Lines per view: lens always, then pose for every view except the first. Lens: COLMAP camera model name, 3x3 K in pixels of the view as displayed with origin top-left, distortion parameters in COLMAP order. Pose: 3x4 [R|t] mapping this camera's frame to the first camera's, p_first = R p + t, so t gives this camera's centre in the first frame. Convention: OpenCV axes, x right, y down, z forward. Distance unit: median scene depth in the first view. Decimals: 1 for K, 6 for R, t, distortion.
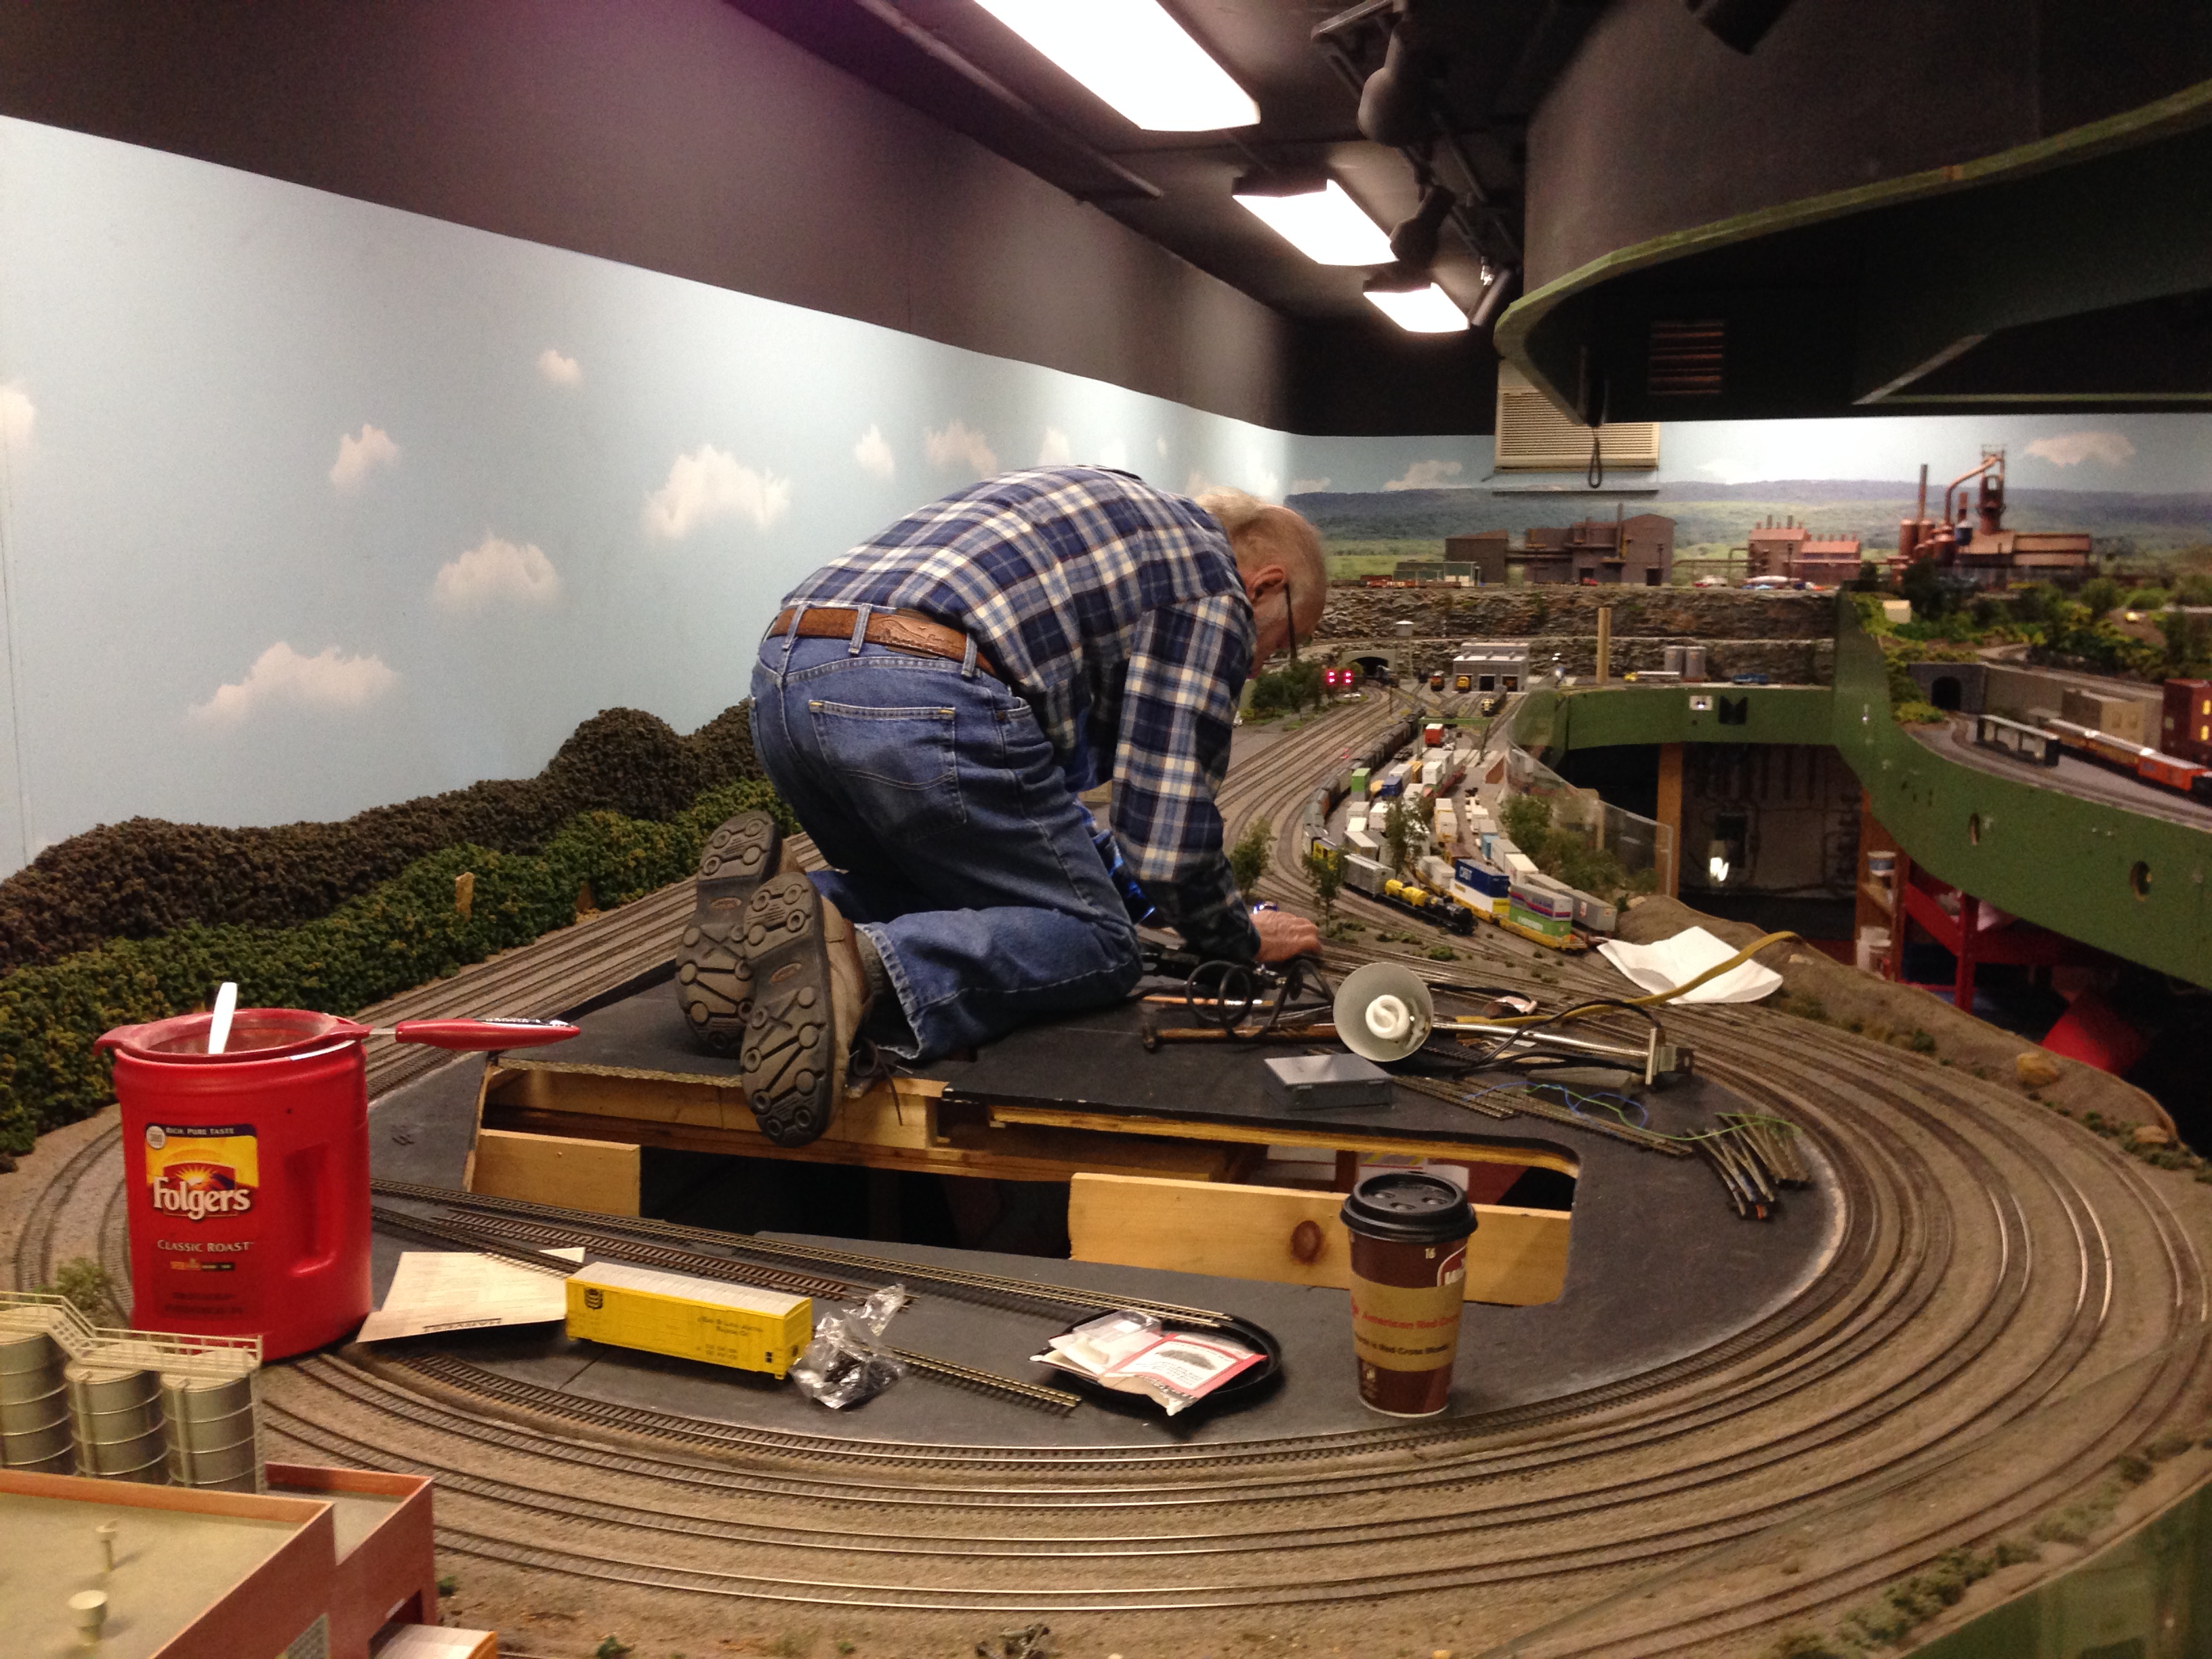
lens RADIAL K [[2016.3, 0, 1116.5], [0, 2016.3, 828.1], [0, 0, 1]] dist [0.048791, 0.000000]
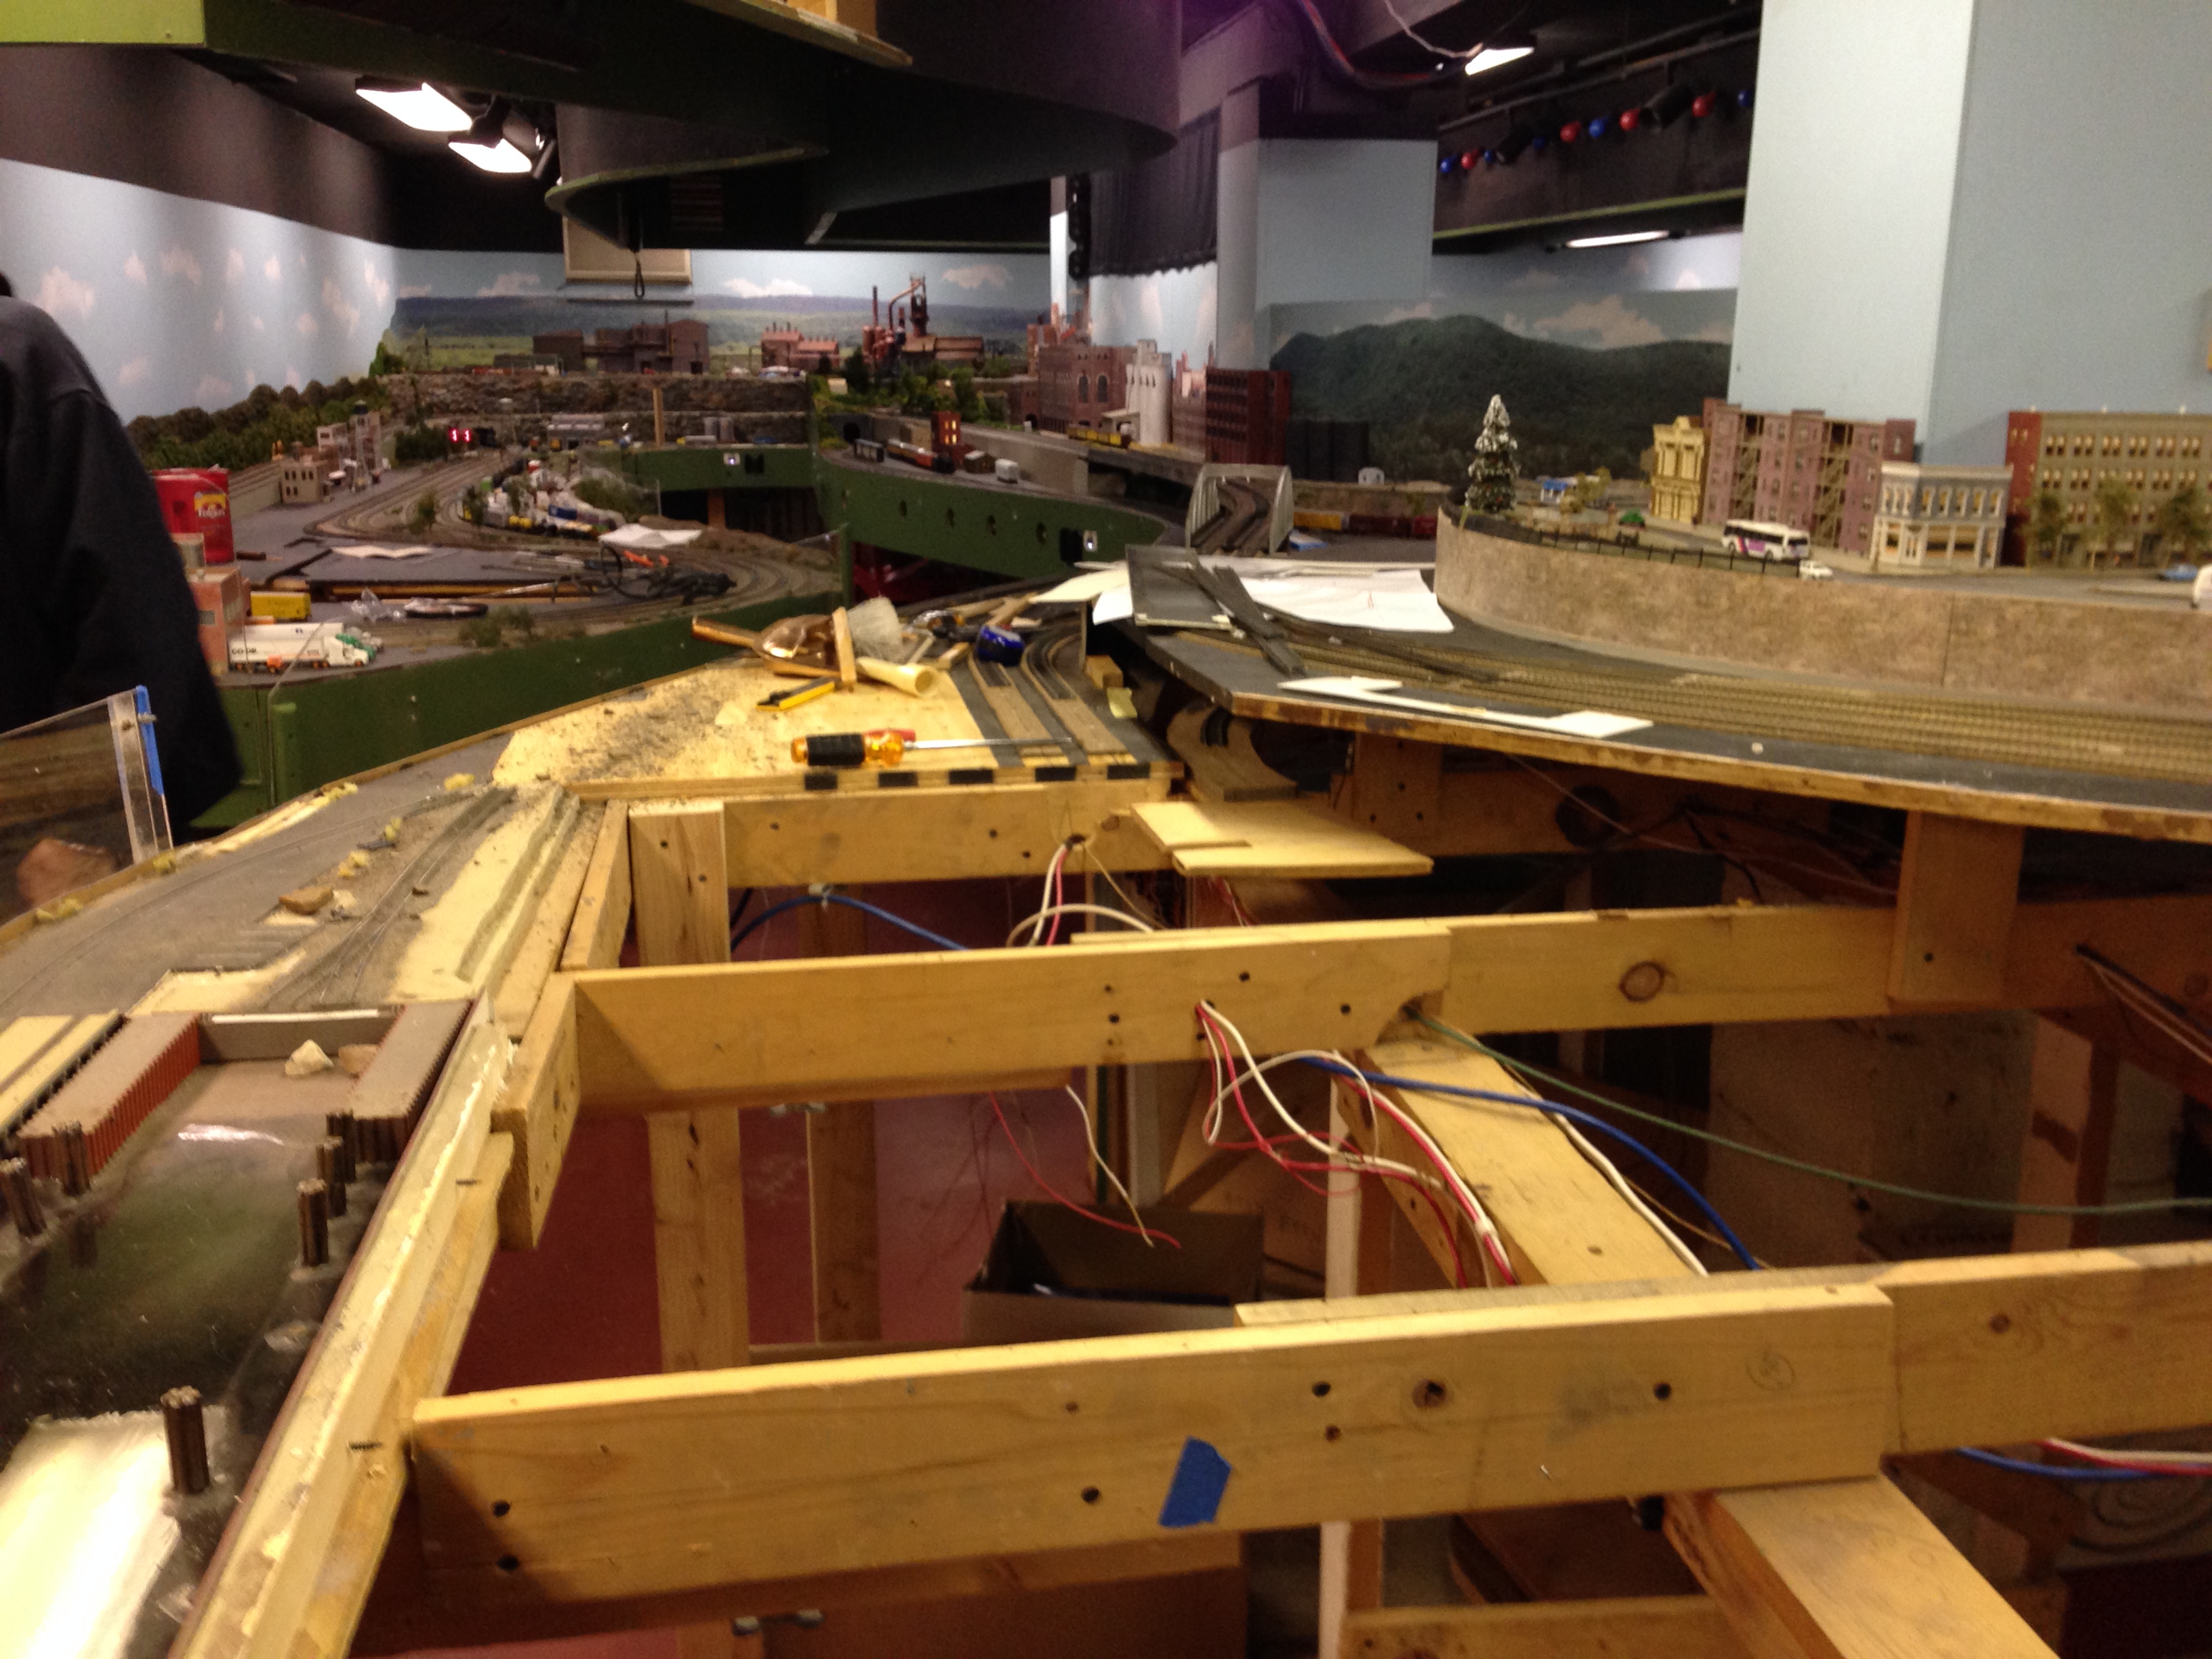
lens RADIAL K [[2016.3, 0, 1107.2], [0, 2016.3, 850.5], [0, 0, 1]] dist [0.048791, 0.000000]
pose [[0.911223, -0.098286, 0.400015, -0.056830], [0.057148, 0.991889, 0.113532, 0.059862], [-0.407929, -0.080593, 0.909450, -0.377709]]
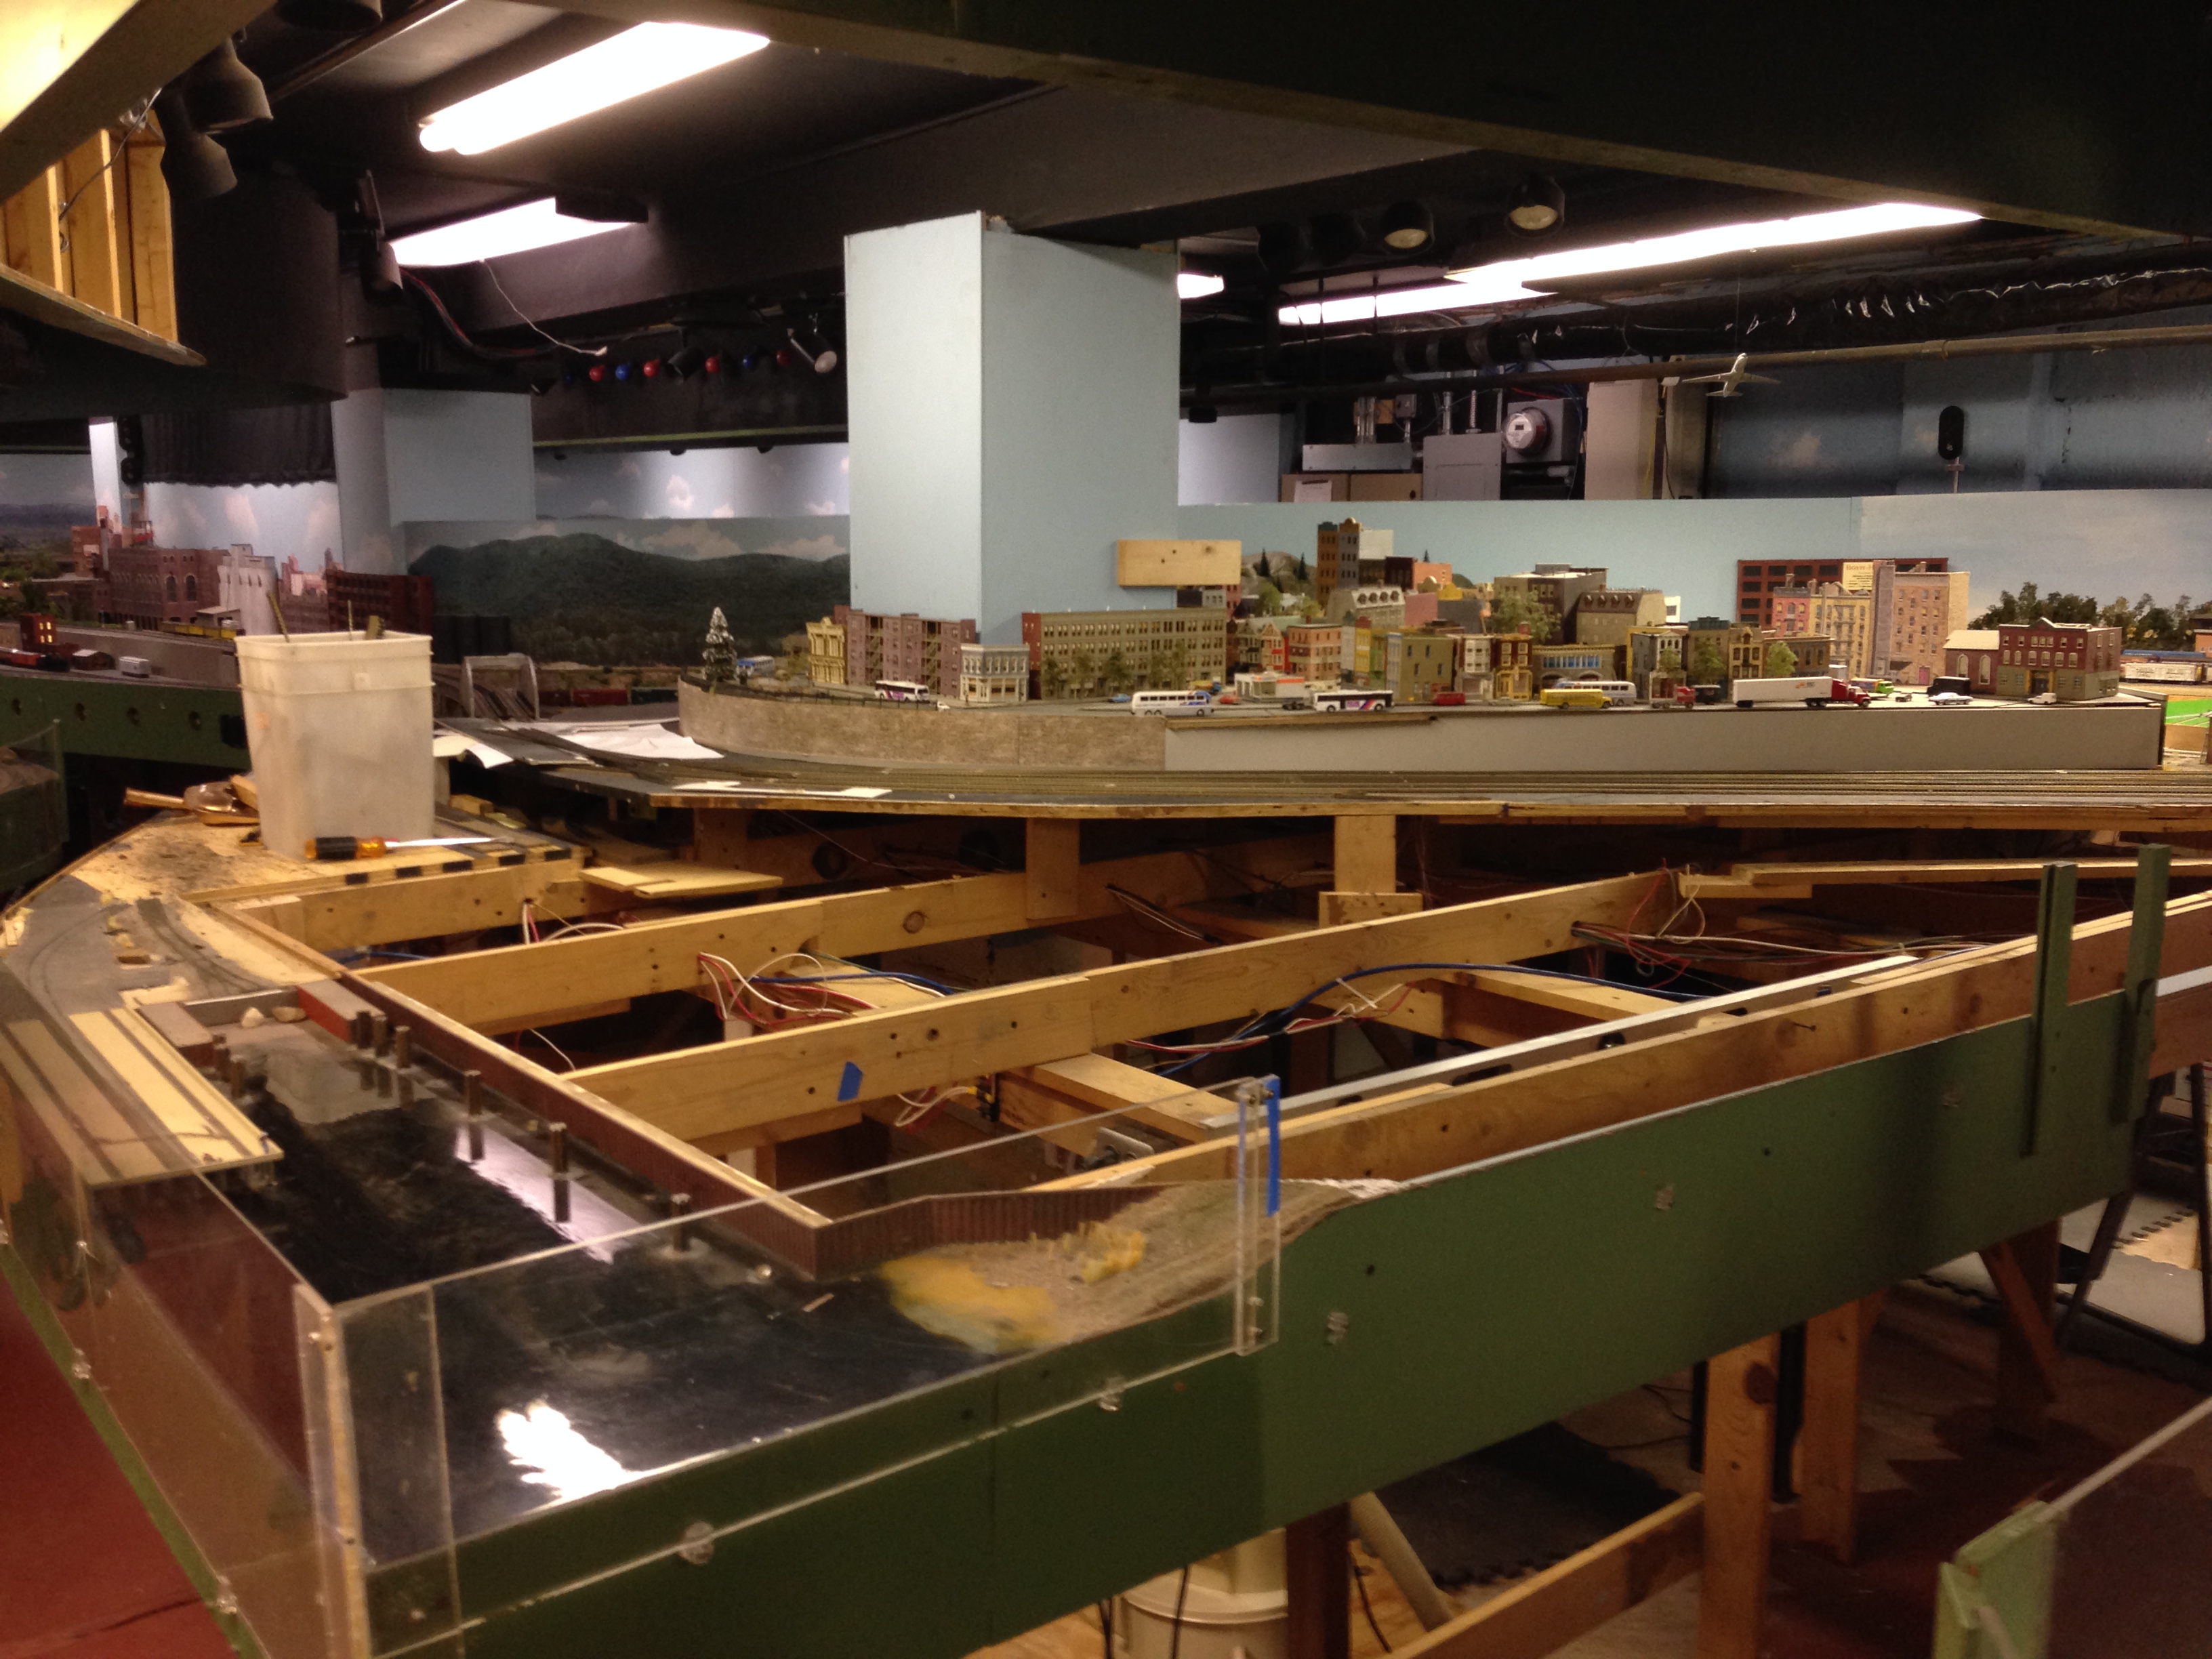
lens RADIAL K [[2016.3, 0, 1090.0], [0, 2016.3, 822.0], [0, 0, 1]] dist [0.048791, 0.000000]
pose [[0.603360, -0.124435, 0.787701, -0.209260], [0.121688, 0.990550, 0.063269, 0.060127], [-0.788130, 0.057680, 0.612800, -0.479480]]
